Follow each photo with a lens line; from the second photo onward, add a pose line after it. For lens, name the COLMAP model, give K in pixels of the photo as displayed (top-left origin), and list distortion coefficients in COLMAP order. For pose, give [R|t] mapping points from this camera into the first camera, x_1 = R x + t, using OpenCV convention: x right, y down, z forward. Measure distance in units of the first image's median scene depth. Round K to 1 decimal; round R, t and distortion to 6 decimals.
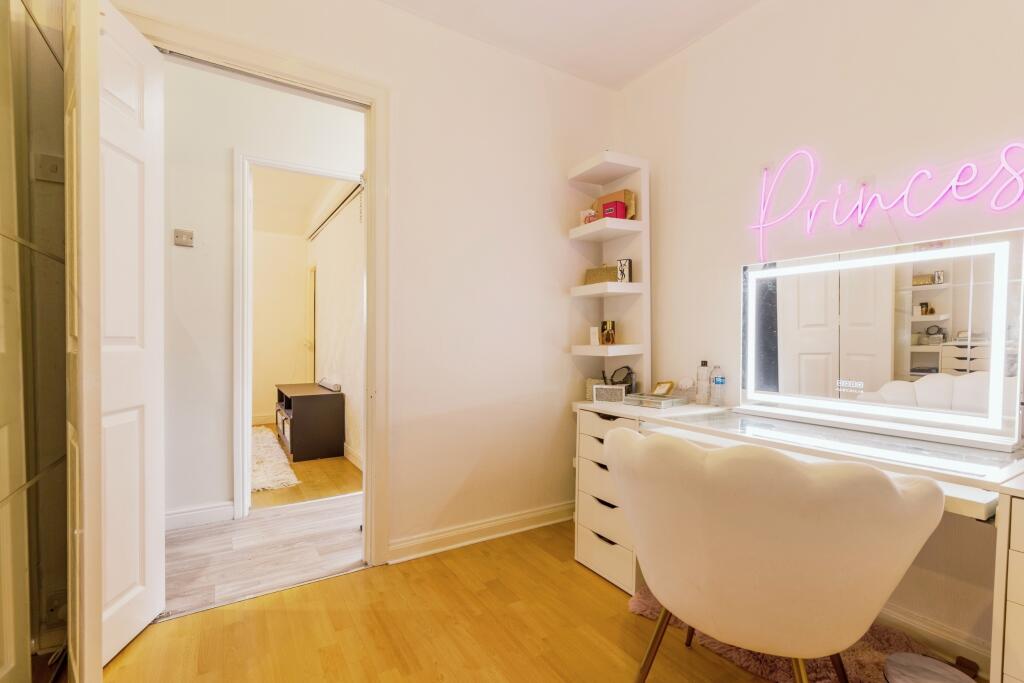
lens RADIAL K [[457.2, 0, 512.0], [0, 457.2, 341.5], [0, 0, 1]] dist [-0.000442, -0.000015]
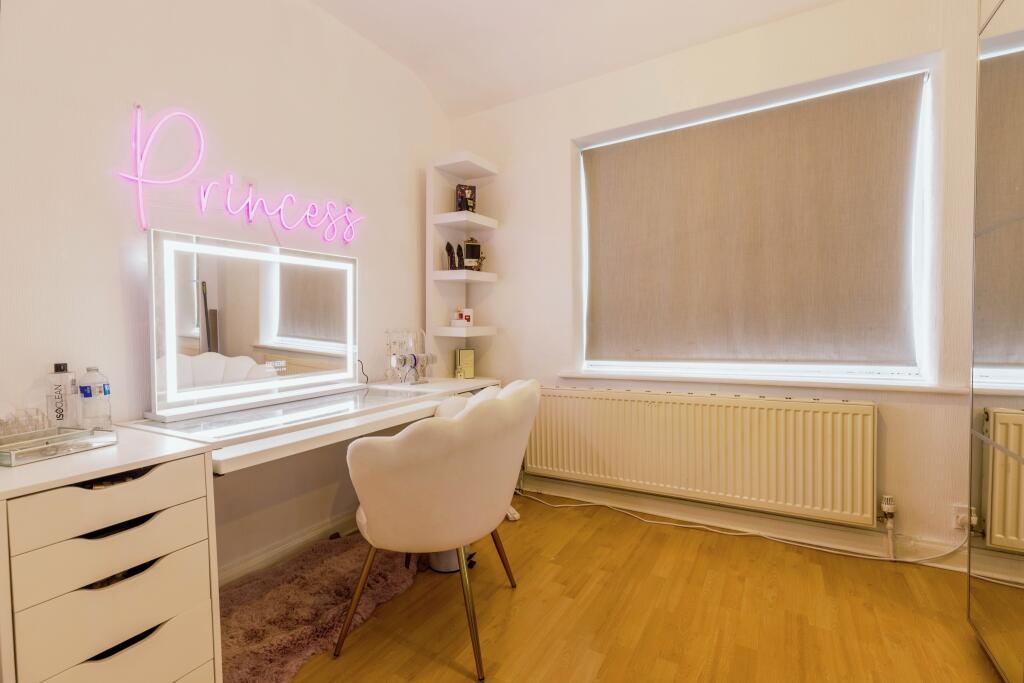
lens RADIAL K [[464.3, 0, 514.5], [0, 464.3, 324.4], [0, 0, 1]] dist [0.000316, -0.000025]
pose [[-0.467700, -0.000896, 0.883887, -0.487622], [0.019242, 0.999752, 0.011195, -0.005538], [-0.883678, 0.022243, -0.467567, 0.896638]]
